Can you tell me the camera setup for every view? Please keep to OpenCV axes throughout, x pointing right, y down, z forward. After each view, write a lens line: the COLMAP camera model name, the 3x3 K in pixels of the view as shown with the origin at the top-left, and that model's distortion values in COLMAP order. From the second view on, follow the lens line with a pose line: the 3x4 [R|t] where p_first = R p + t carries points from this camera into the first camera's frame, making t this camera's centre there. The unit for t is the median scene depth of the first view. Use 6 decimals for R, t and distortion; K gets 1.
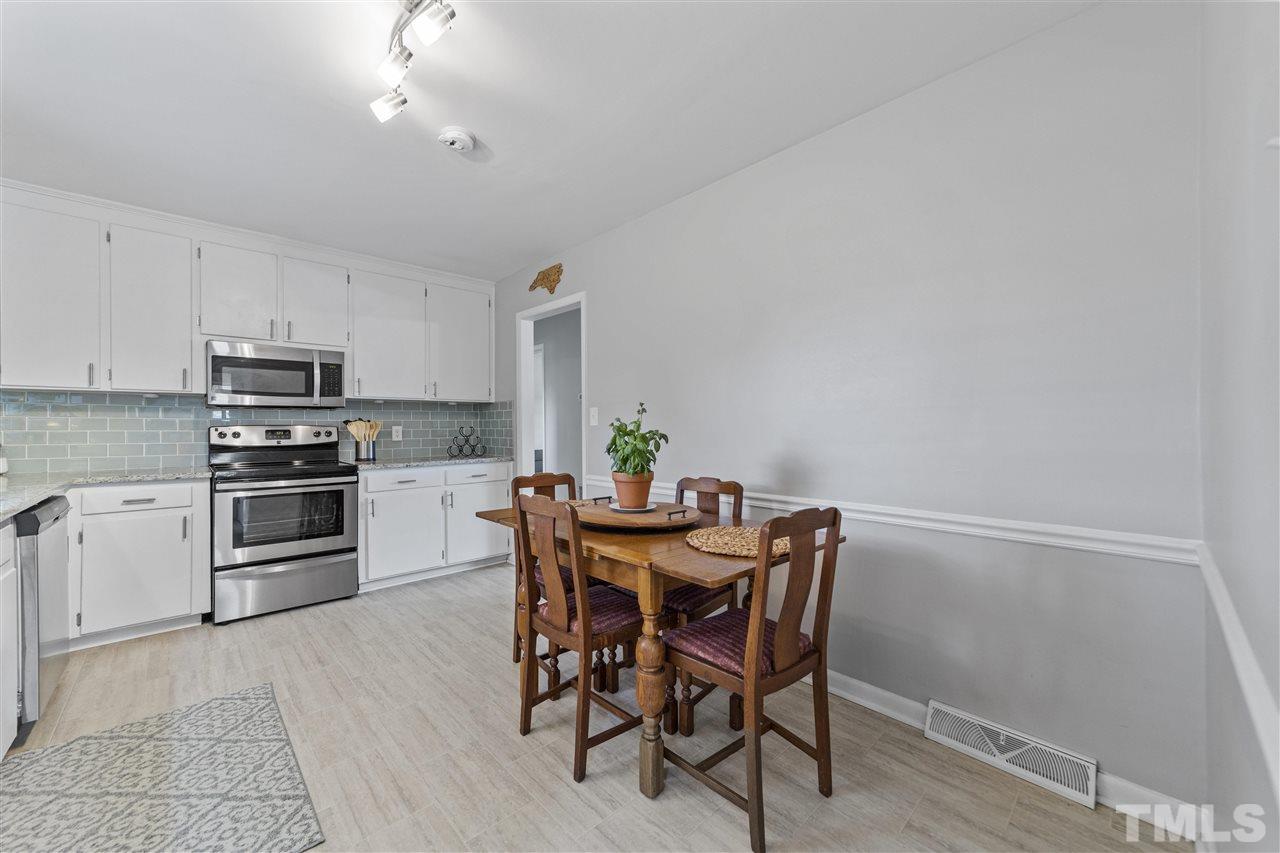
lens RADIAL K [[495.4, 0, 633.1], [0, 495.4, 425.3], [0, 0, 1]] dist [-0.012915, 0.008162]
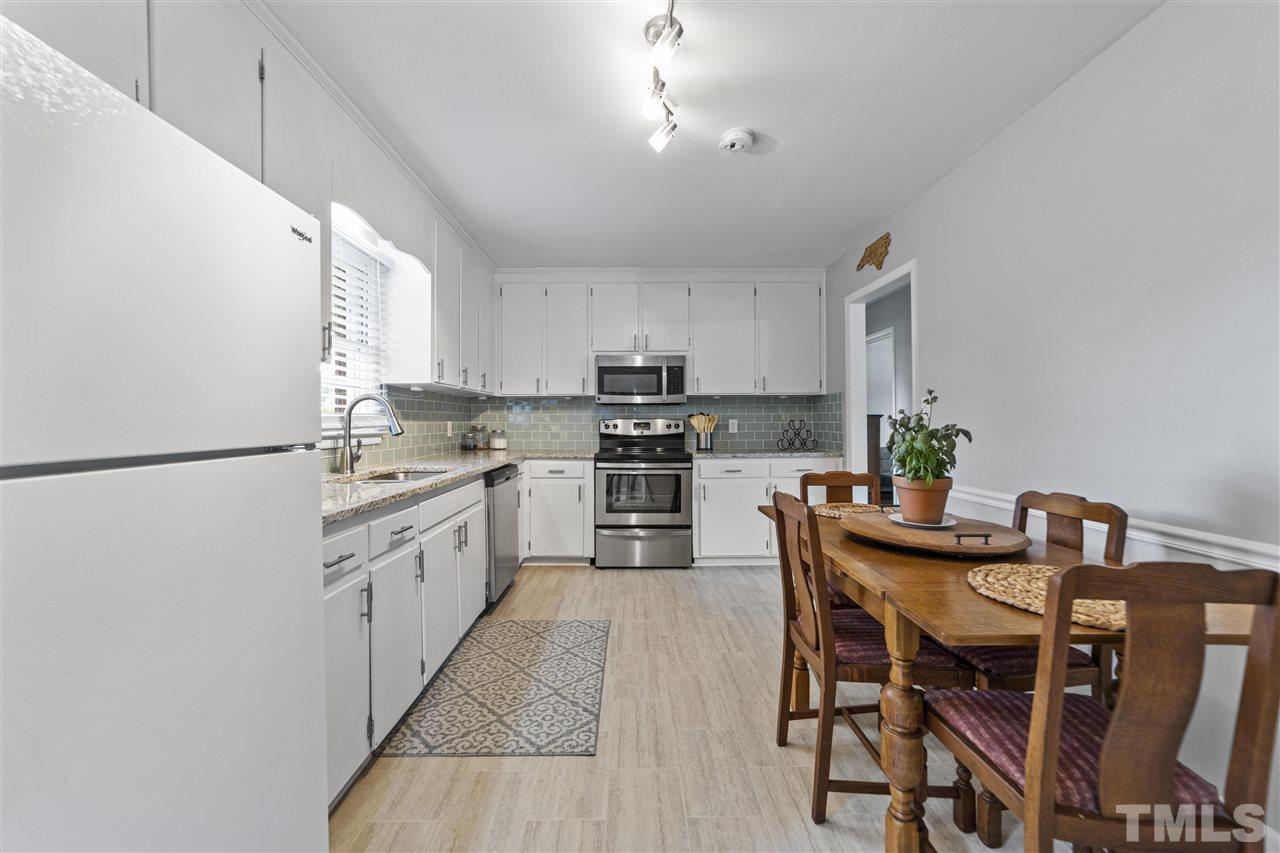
lens RADIAL K [[495.4, 0, 636.7], [0, 495.4, 419.2], [0, 0, 1]] dist [-0.015348, 0.007927]
pose [[0.742979, -0.000773, -0.669314, 0.145005], [0.001221, 0.999999, 0.000201, 0.000431], [0.669313, -0.000967, 0.742980, 0.079978]]
